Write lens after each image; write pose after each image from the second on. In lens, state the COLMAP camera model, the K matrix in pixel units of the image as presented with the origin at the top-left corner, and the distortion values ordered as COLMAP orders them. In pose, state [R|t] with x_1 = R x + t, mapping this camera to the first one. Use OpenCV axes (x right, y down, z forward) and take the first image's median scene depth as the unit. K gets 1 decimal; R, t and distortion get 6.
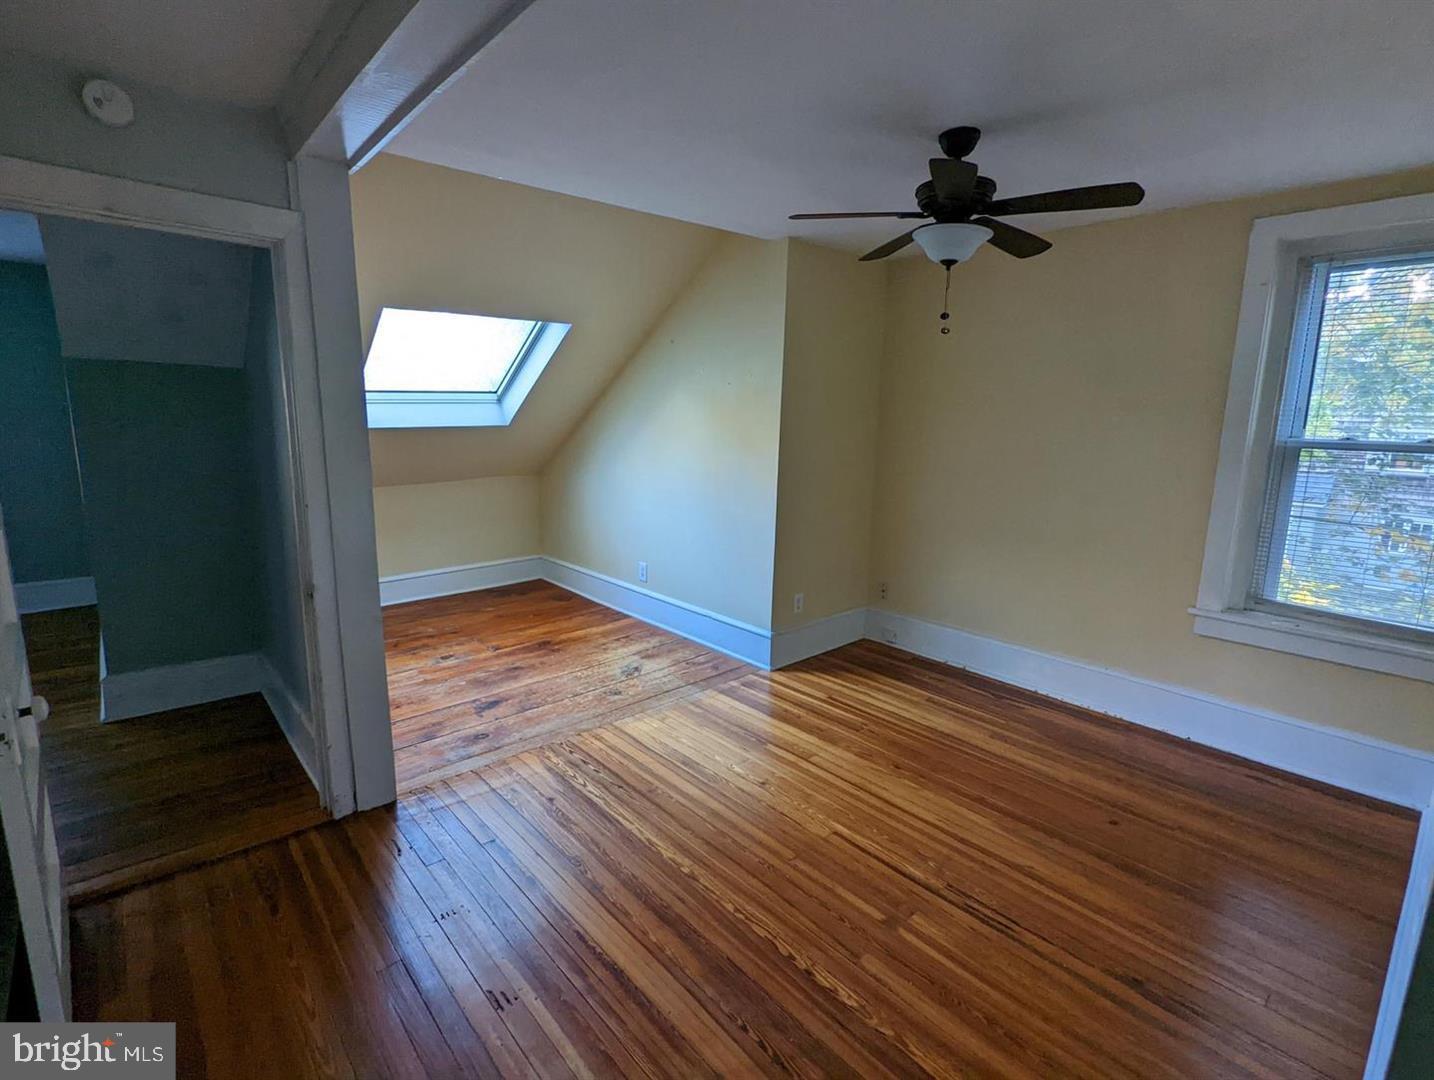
lens RADIAL K [[690.2, 0, 708.5], [0, 690.2, 534.8], [0, 0, 1]] dist [0.009350, -0.007874]
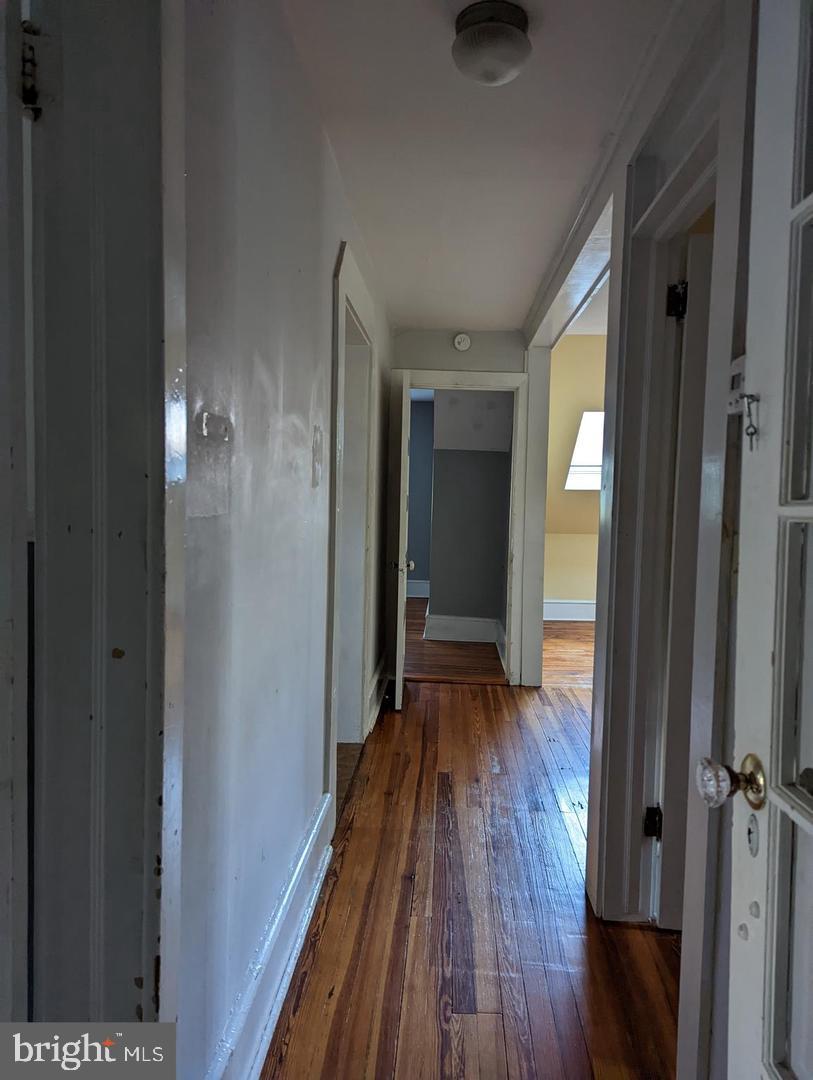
lens RADIAL K [[757.5, 0, 406.5], [0, 757.5, 540.0], [0, 0, 1]] dist [0.078936, -0.074703]
pose [[0.716543, 0.045326, -0.696069, 0.732249], [-0.139568, 0.987024, -0.079401, 0.255150], [0.683437, 0.154043, 0.713571, -0.776781]]
